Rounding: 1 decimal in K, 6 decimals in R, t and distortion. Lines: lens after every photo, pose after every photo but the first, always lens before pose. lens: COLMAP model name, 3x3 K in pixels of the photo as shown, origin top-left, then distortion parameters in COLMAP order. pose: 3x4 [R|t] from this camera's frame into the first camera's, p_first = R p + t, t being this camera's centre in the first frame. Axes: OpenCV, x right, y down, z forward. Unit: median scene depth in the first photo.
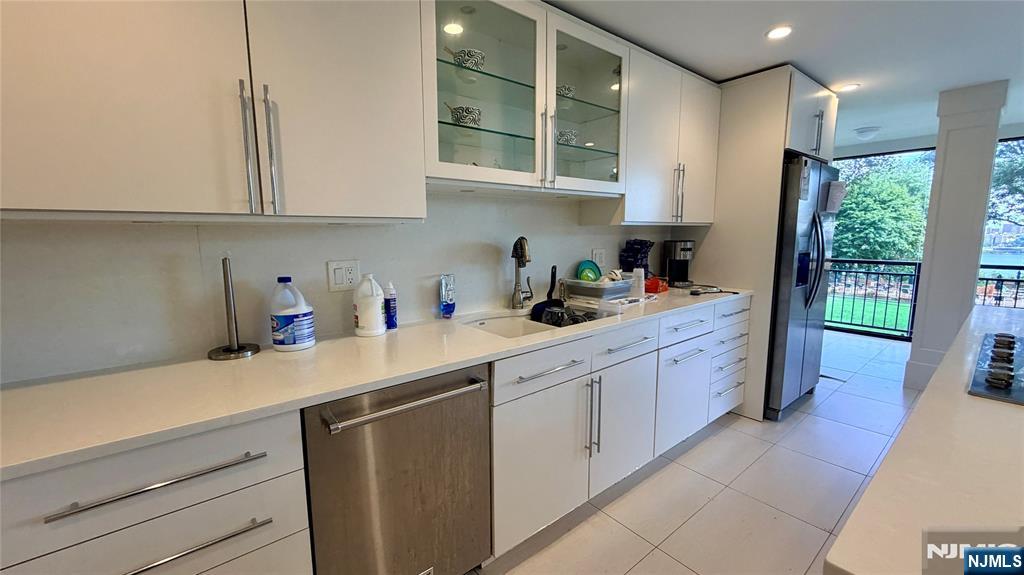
lens RADIAL K [[406.3, 0, 512.0], [0, 406.3, 287.5], [0, 0, 1]] dist [0.000448, 0.000113]
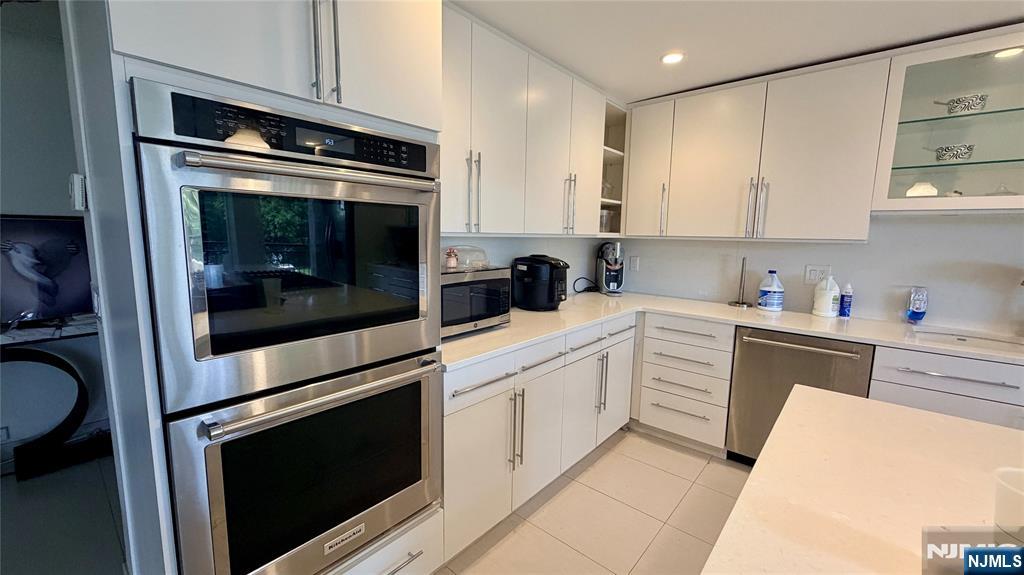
lens RADIAL K [[415.2, 0, 495.0], [0, 415.2, 289.7], [0, 0, 1]] dist [-0.000627, -0.000036]
pose [[0.149714, 0.137741, -0.979088, 0.770104], [-0.150308, 0.981910, 0.115154, 0.022056], [0.977237, 0.129925, 0.167709, -0.365095]]
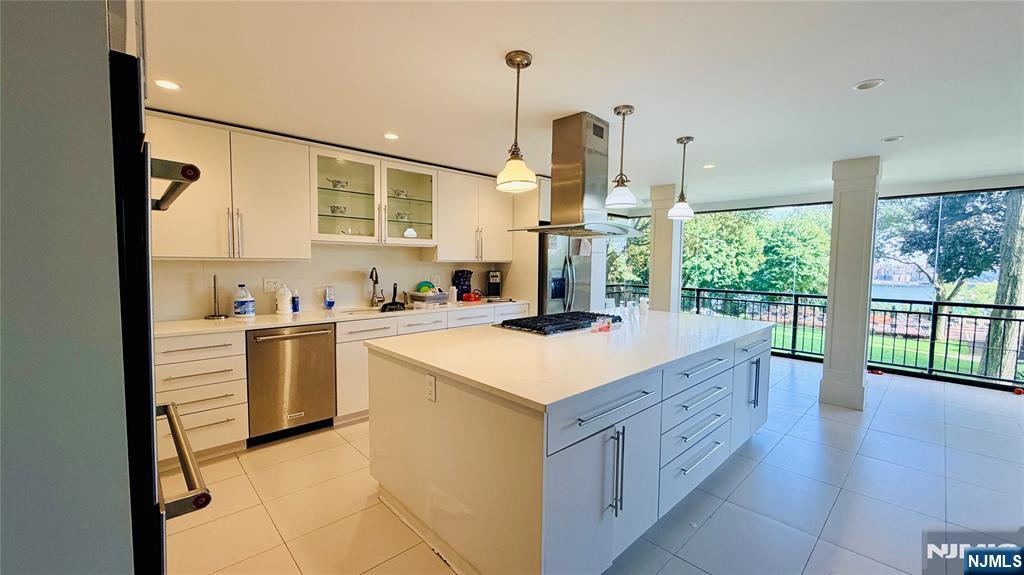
lens RADIAL K [[406.3, 0, 512.0], [0, 406.3, 287.5], [0, 0, 1]] dist [0.000448, 0.000113]
pose [[0.997238, 0.011360, 0.073405, 0.527289], [-0.006092, 0.997415, -0.071600, 0.099537], [-0.074028, 0.070955, 0.994729, -0.926372]]
